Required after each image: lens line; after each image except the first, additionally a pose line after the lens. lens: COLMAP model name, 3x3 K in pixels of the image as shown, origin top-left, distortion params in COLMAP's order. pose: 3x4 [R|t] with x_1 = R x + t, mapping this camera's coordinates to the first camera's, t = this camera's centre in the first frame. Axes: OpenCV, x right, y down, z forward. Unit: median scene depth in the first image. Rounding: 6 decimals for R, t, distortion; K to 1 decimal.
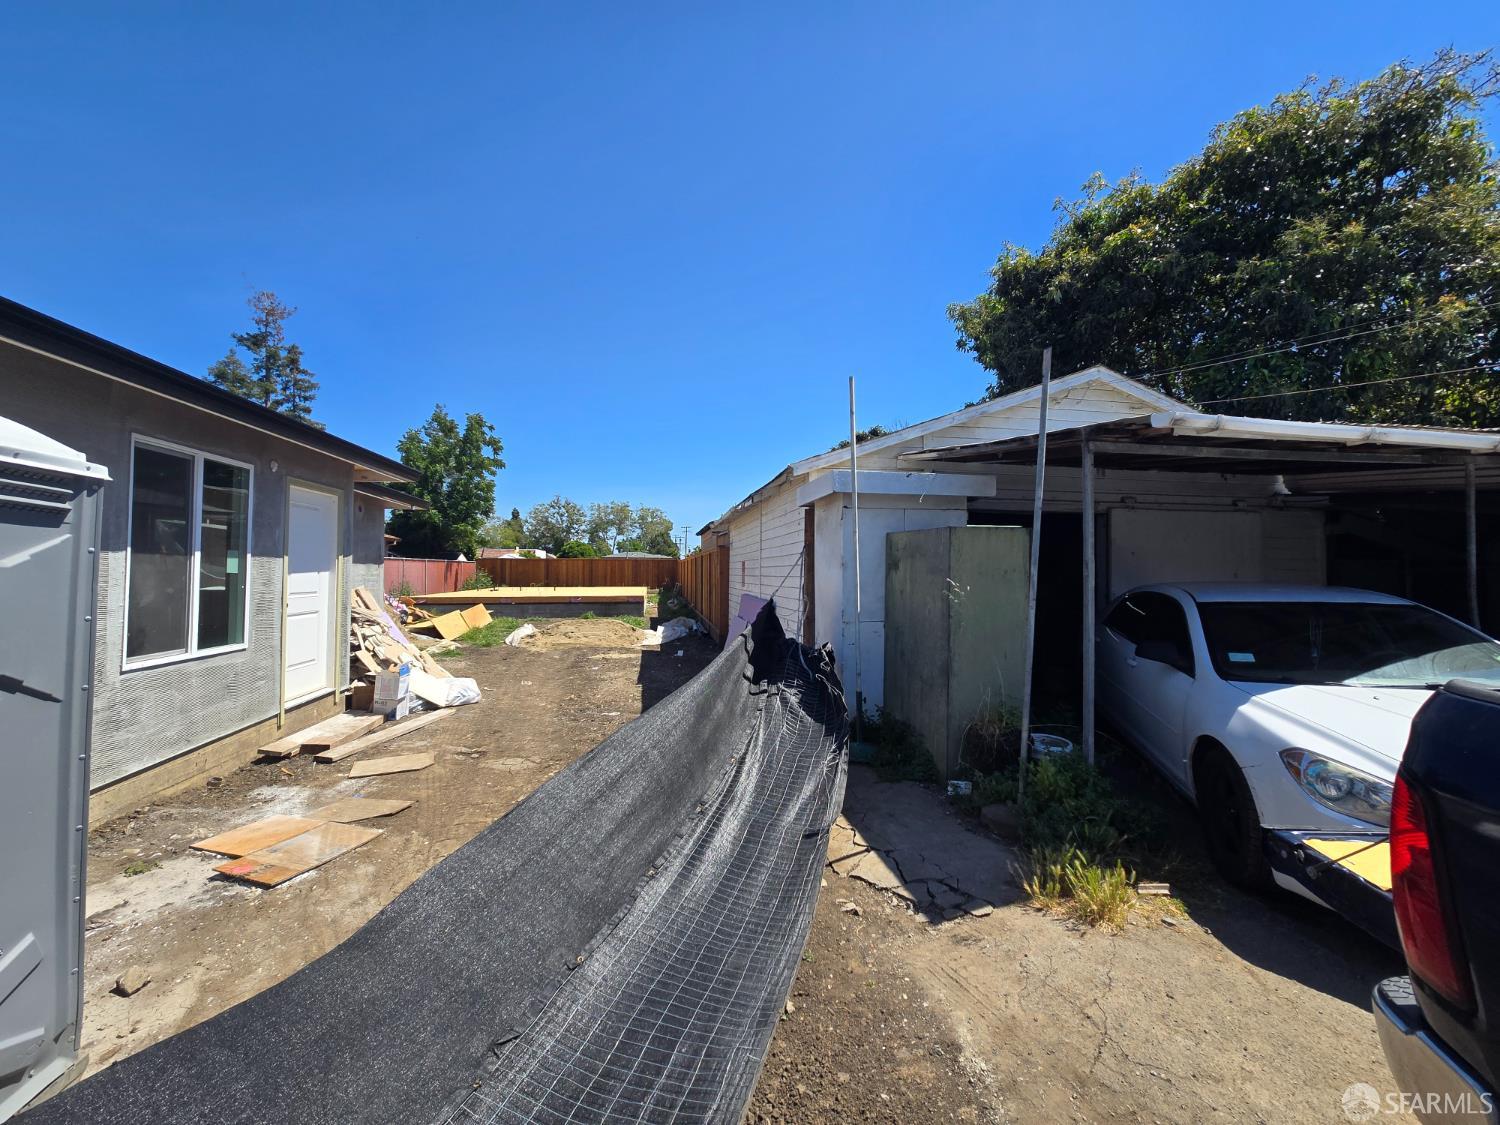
lens RADIAL K [[604.3, 0, 752.7], [0, 604.3, 555.5], [0, 0, 1]] dist [0.000039, -0.000286]
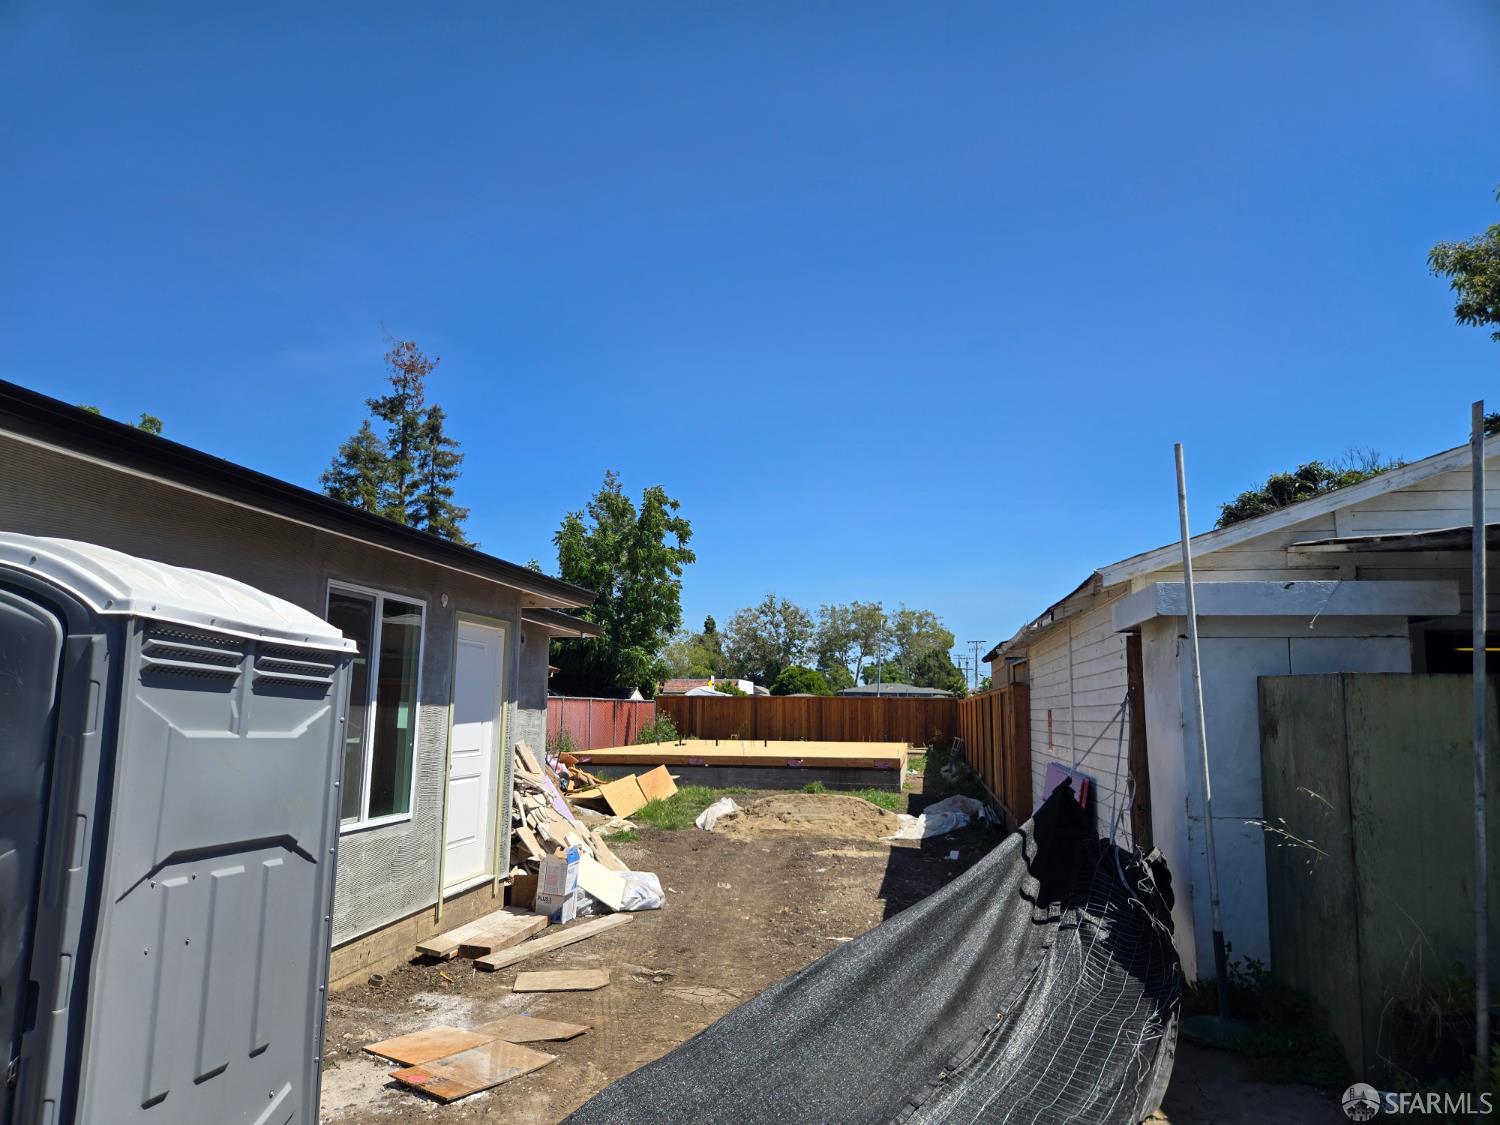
lens RADIAL K [[996.9, 0, 746.6], [0, 996.9, 580.3], [0, 0, 1]] dist [0.066845, -0.054021]
pose [[0.943668, -0.035668, -0.328966, 0.069138], [0.000214, 0.994239, -0.107186, -0.024202], [0.330894, 0.101078, 0.938239, -0.179095]]
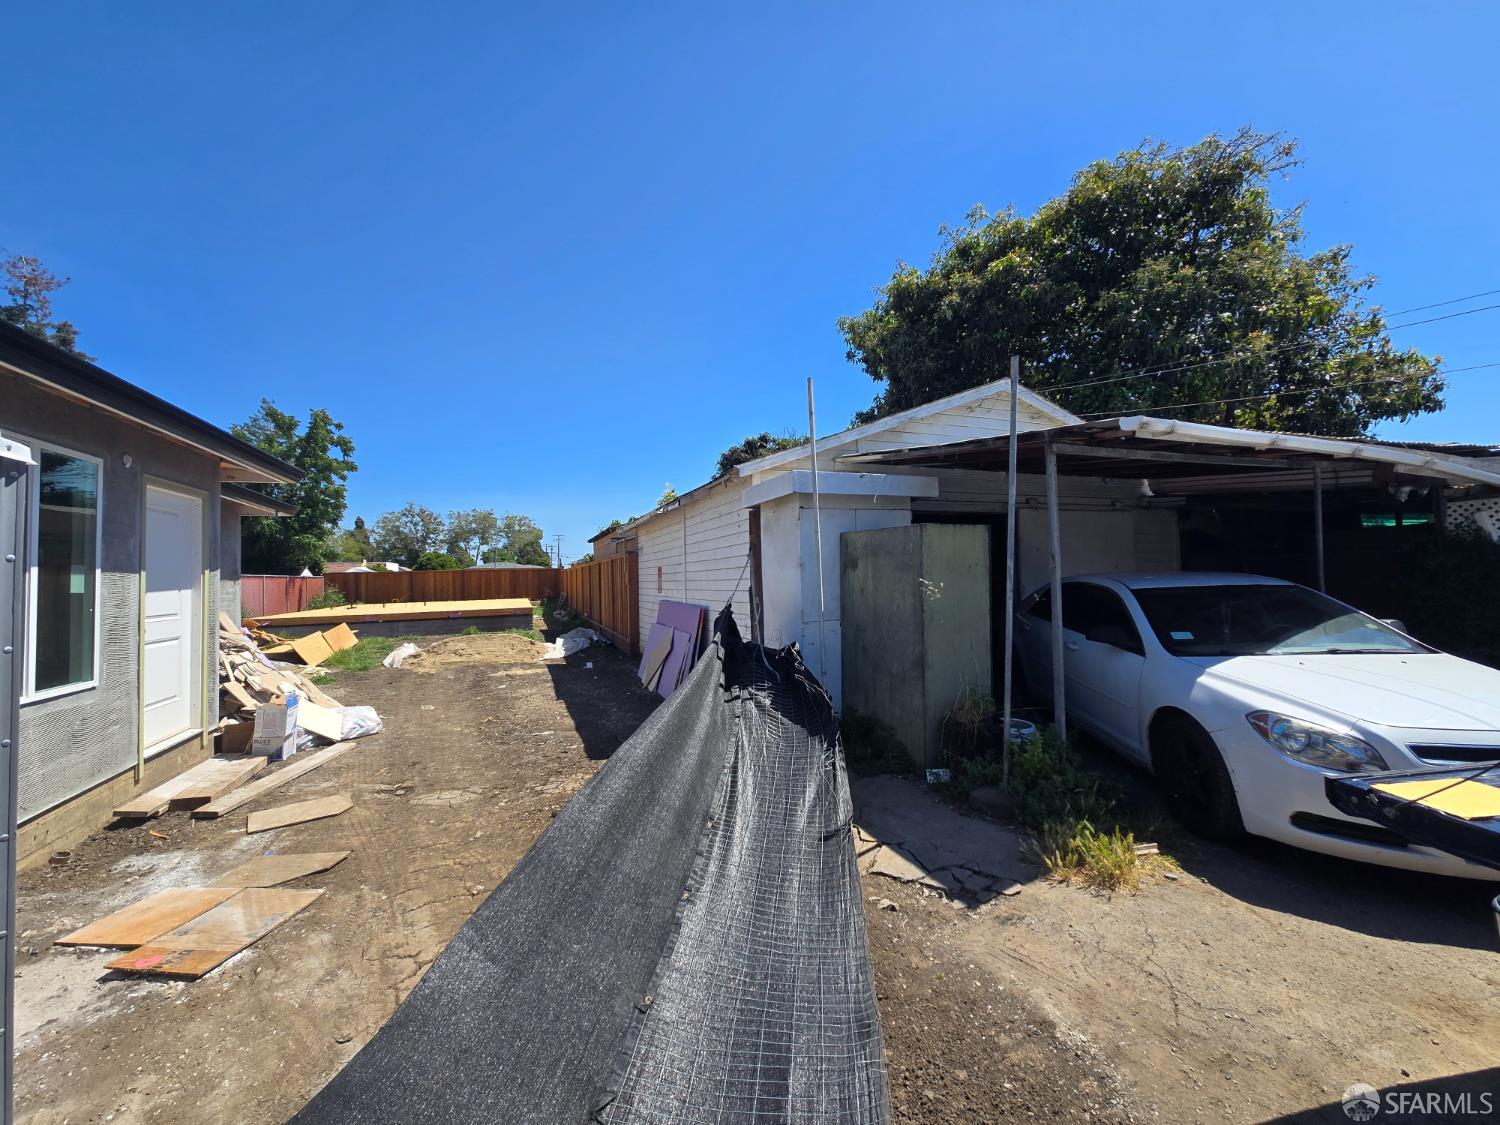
lens RADIAL K [[604.3, 0, 749.2], [0, 604.3, 556.5], [0, 0, 1]] dist [0.000039, -0.000286]
pose [[0.979473, -0.021489, 0.200428, -0.135529], [0.023345, 0.999704, -0.006898, 0.006086], [-0.200220, 0.011435, 0.979684, 0.034396]]
